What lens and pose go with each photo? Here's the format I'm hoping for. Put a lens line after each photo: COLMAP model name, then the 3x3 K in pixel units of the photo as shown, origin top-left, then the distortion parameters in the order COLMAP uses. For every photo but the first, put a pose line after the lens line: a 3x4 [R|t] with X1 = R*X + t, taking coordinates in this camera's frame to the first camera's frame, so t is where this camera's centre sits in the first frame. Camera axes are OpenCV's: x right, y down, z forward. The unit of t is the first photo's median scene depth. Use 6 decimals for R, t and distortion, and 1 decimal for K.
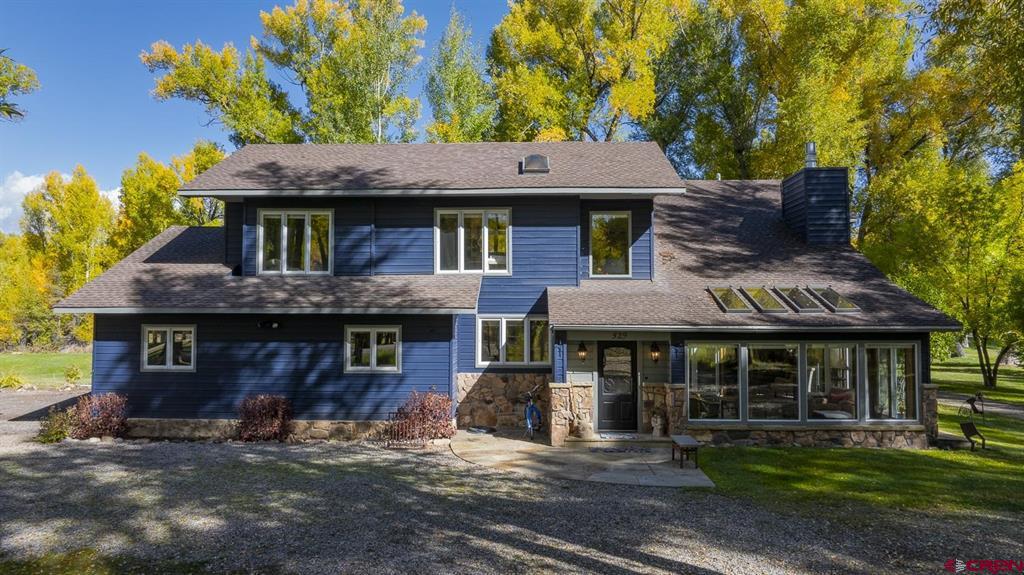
lens RADIAL K [[691.5, 0, 512.0], [0, 691.5, 287.5], [0, 0, 1]] dist [-0.010543, -0.002421]
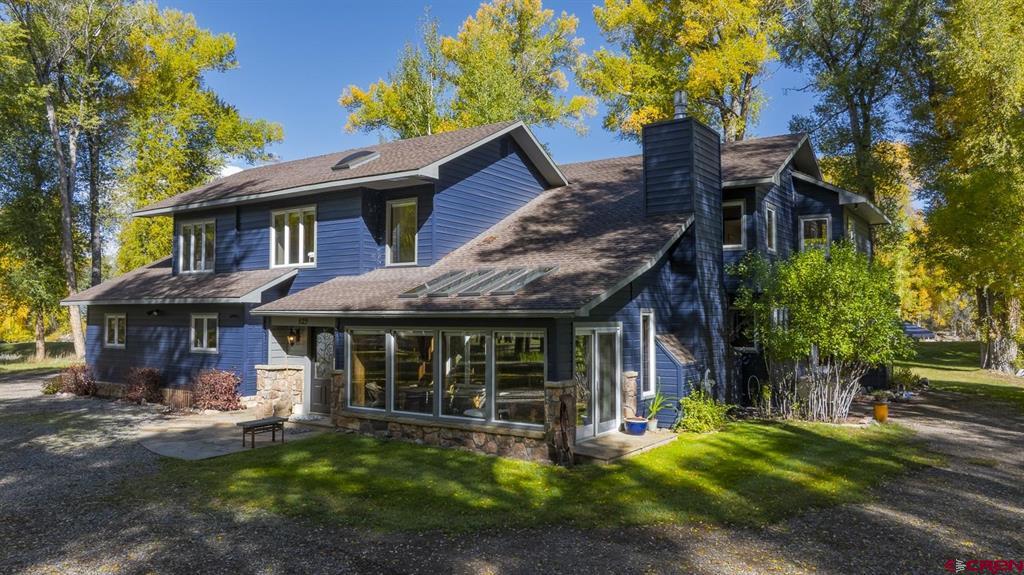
lens RADIAL K [[685.9, 0, 528.3], [0, 685.9, 282.5], [0, 0, 1]] dist [0.019216, -0.001720]
pose [[0.857348, -0.026117, -0.514075, 0.884275], [0.024996, 0.999646, -0.009099, 0.026166], [0.514131, -0.005049, 0.857697, 0.258232]]
